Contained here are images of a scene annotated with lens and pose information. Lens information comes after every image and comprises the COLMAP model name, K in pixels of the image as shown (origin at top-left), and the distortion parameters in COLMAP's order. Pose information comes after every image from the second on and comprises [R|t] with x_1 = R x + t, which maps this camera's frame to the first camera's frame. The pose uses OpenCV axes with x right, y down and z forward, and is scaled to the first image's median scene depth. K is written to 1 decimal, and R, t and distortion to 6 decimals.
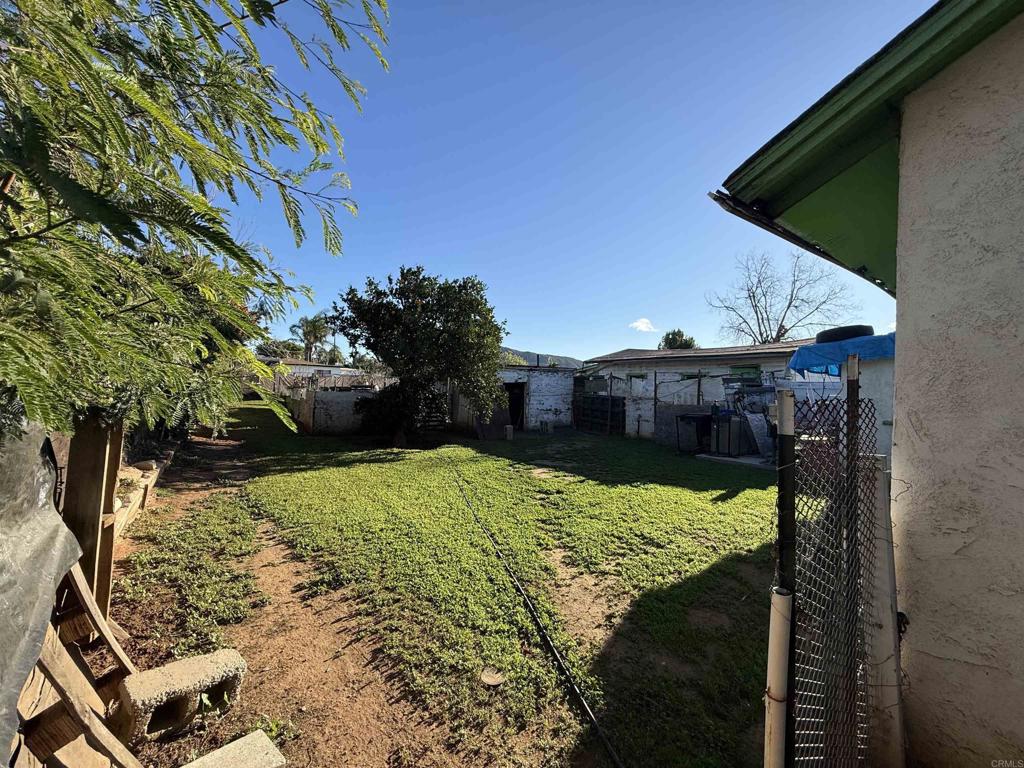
lens RADIAL K [[408.6, 0, 511.9], [0, 408.6, 383.1], [0, 0, 1]] dist [0.000242, 0.000030]
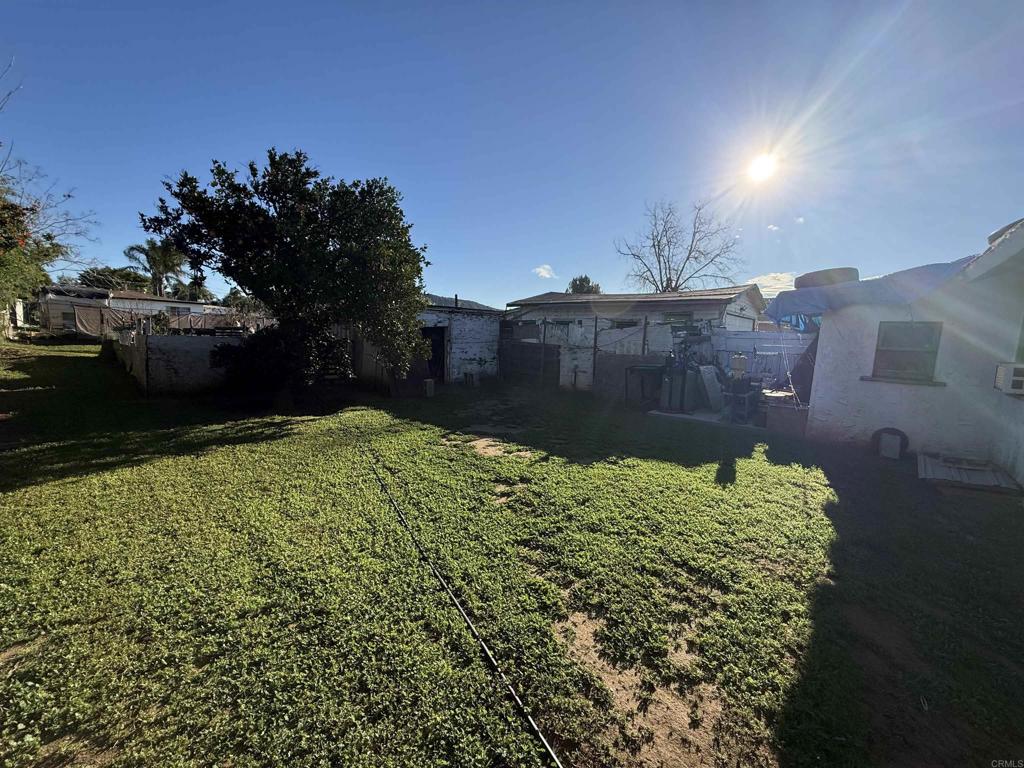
lens RADIAL K [[408.6, 0, 511.9], [0, 408.6, 383.1], [0, 0, 1]] dist [0.000242, 0.000030]
pose [[0.972372, -0.016520, 0.232853, -0.042095], [-0.015040, 0.990987, 0.133112, -0.001304], [-0.232953, -0.132937, 0.963359, 0.186445]]
